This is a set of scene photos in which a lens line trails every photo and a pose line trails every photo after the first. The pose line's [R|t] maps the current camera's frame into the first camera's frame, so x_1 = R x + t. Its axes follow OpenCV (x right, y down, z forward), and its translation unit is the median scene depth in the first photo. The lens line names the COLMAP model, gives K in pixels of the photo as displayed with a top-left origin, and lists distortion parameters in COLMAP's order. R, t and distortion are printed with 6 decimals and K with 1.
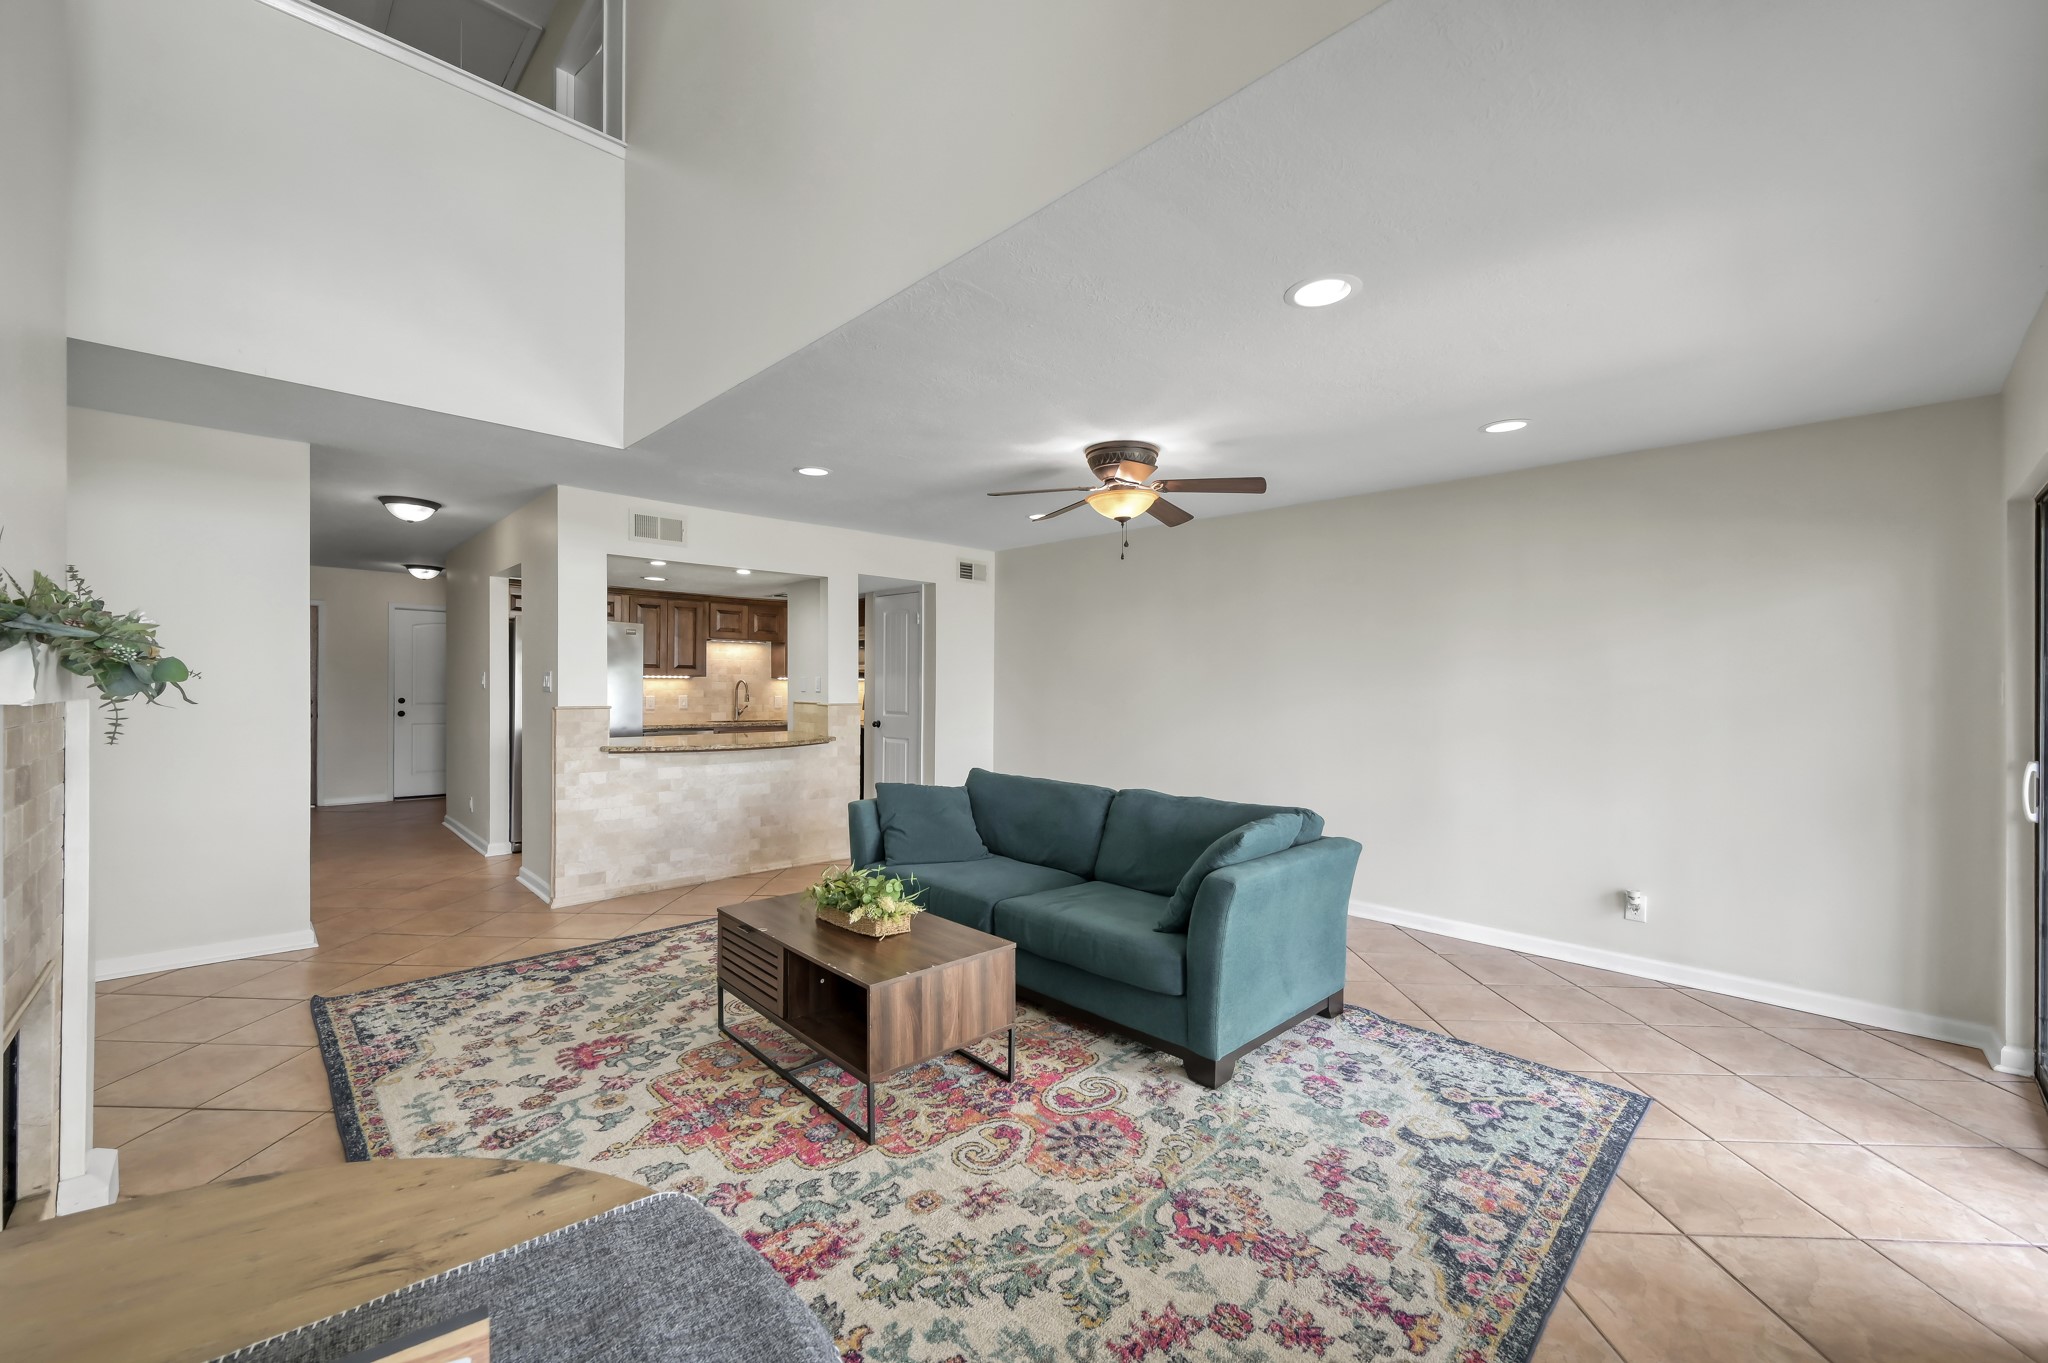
lens RADIAL K [[804.6, 0, 1022.8], [0, 804.6, 693.1], [0, 0, 1]] dist [-0.002043, 0.000388]
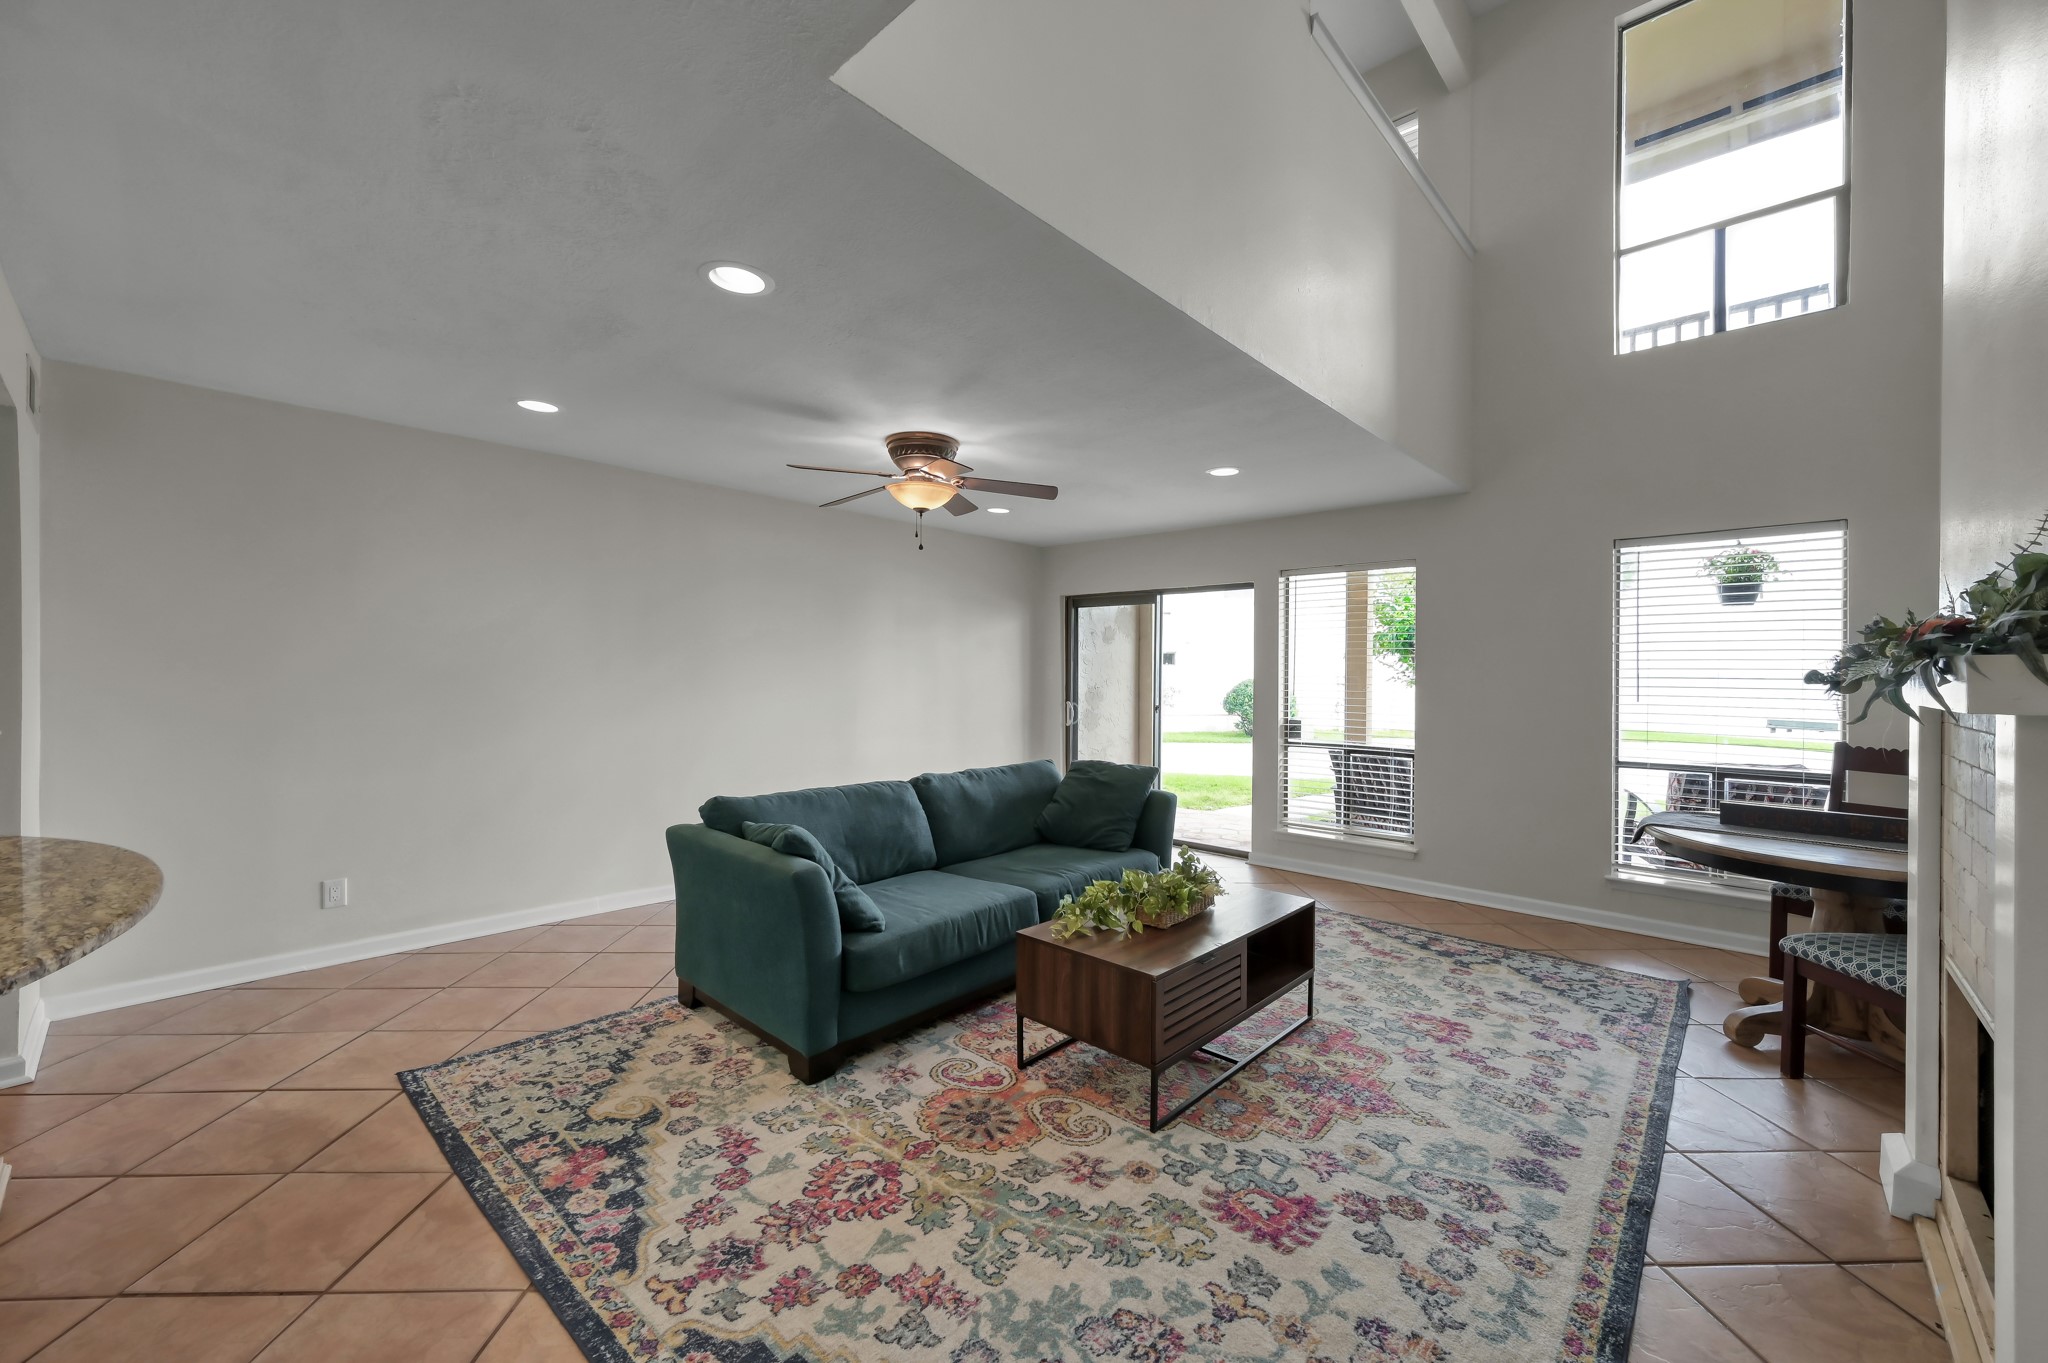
lens RADIAL K [[804.6, 0, 1023.2], [0, 804.6, 685.3], [0, 0, 1]] dist [-0.002043, 0.000388]
pose [[-0.055640, -0.029256, 0.998022, -0.630091], [0.003684, 0.999558, 0.029506, -0.016353], [-0.998444, 0.005319, -0.055508, 0.656421]]
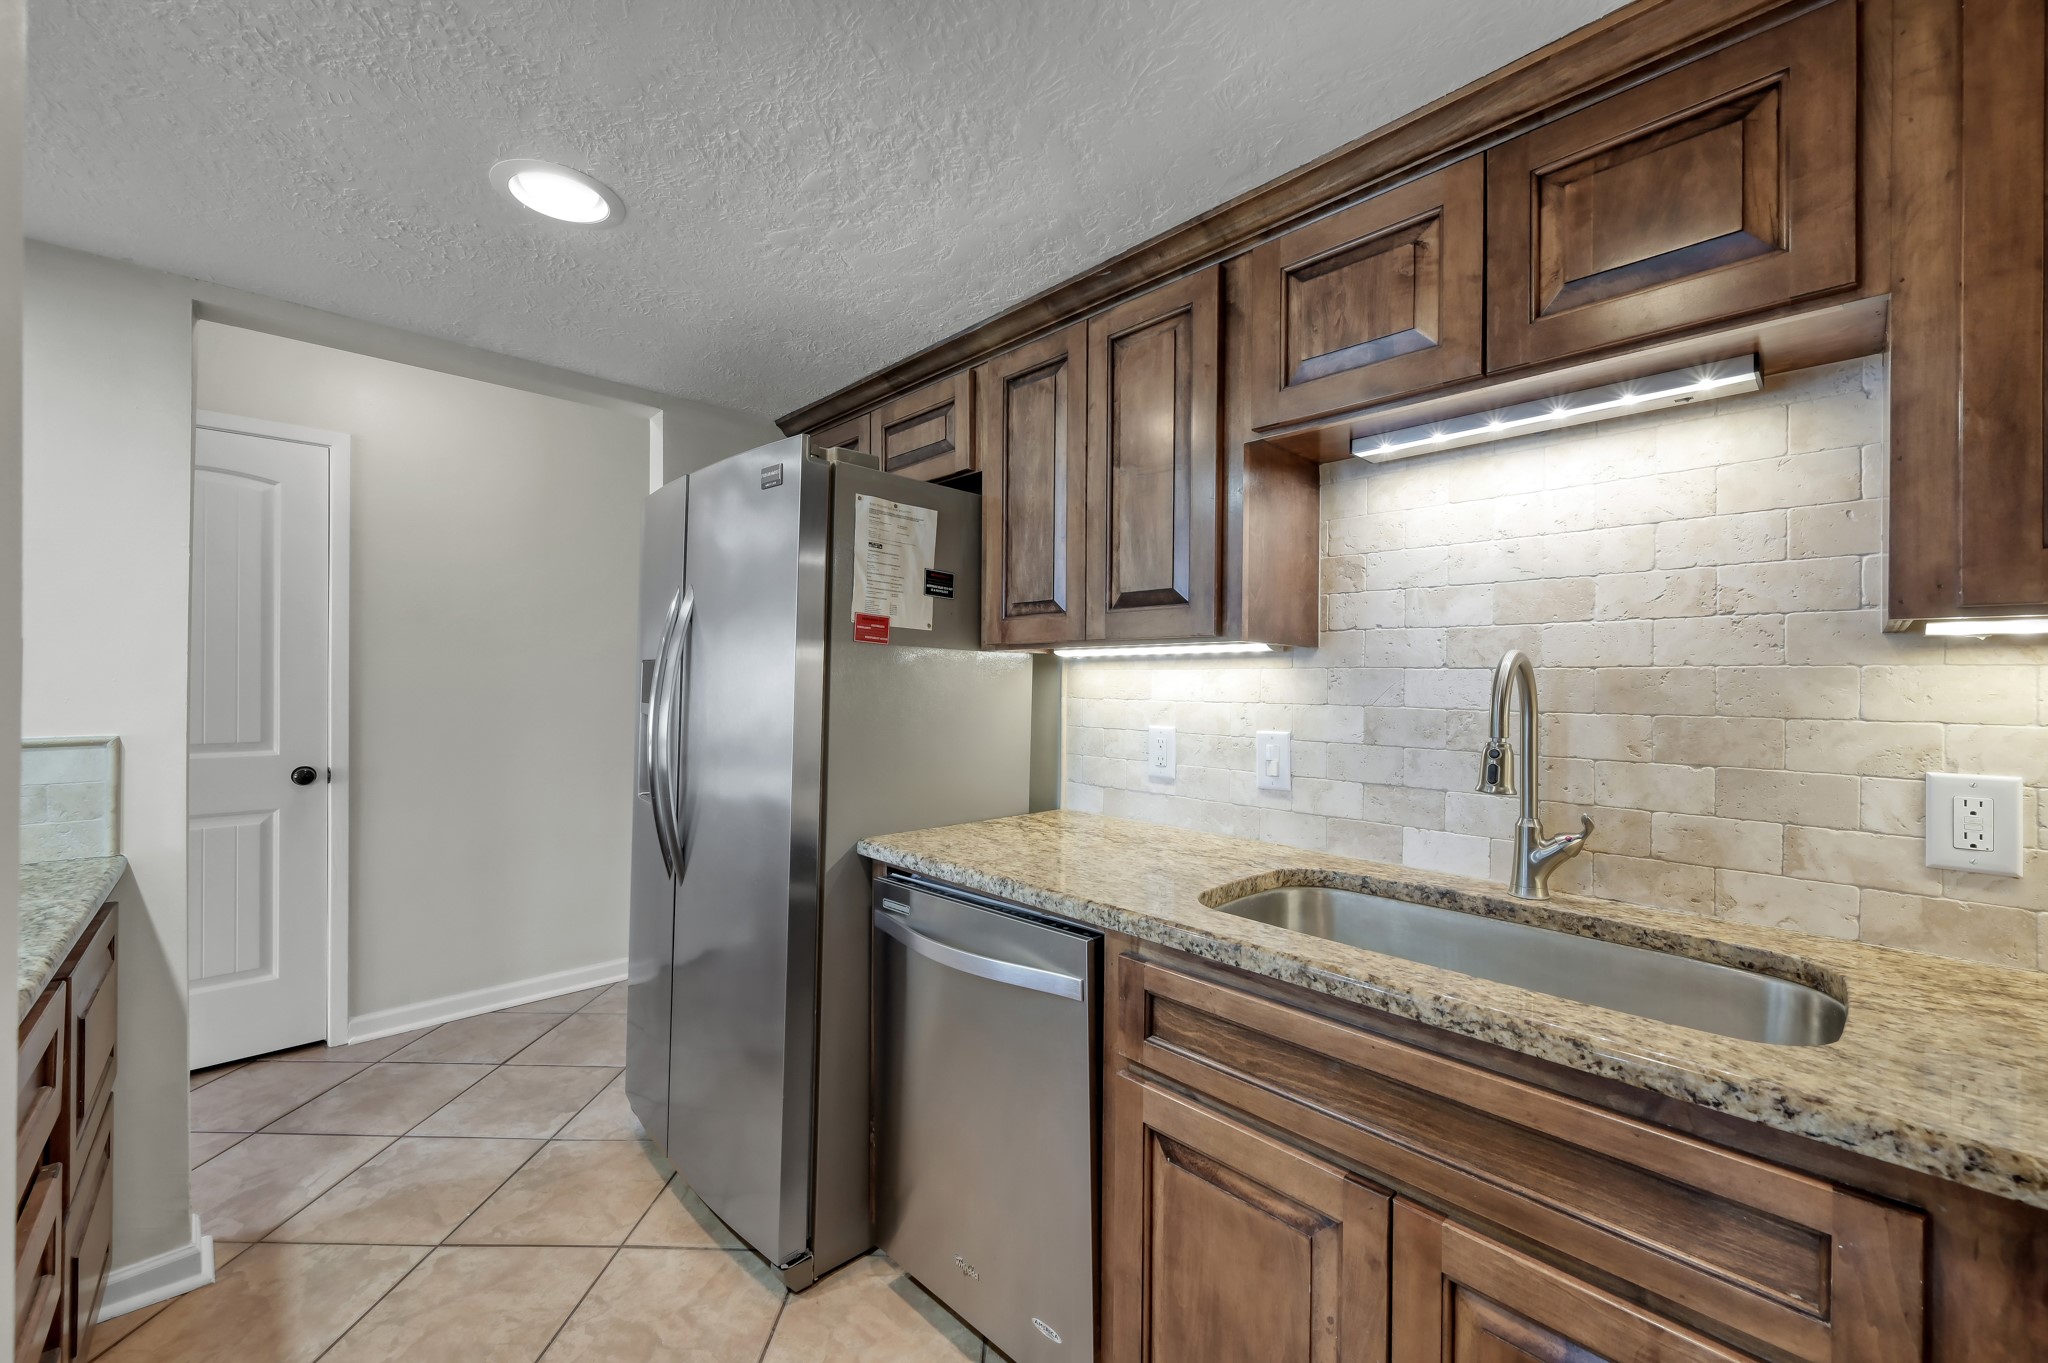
lens RADIAL K [[804.6, 0, 1020.4], [0, 804.6, 679.3], [0, 0, 1]] dist [-0.002043, 0.000388]
pose [[-0.008239, -0.012022, -0.999894, -0.278718], [-0.014080, 0.999830, -0.011905, -0.010951], [0.999867, 0.013980, -0.008407, 1.316945]]
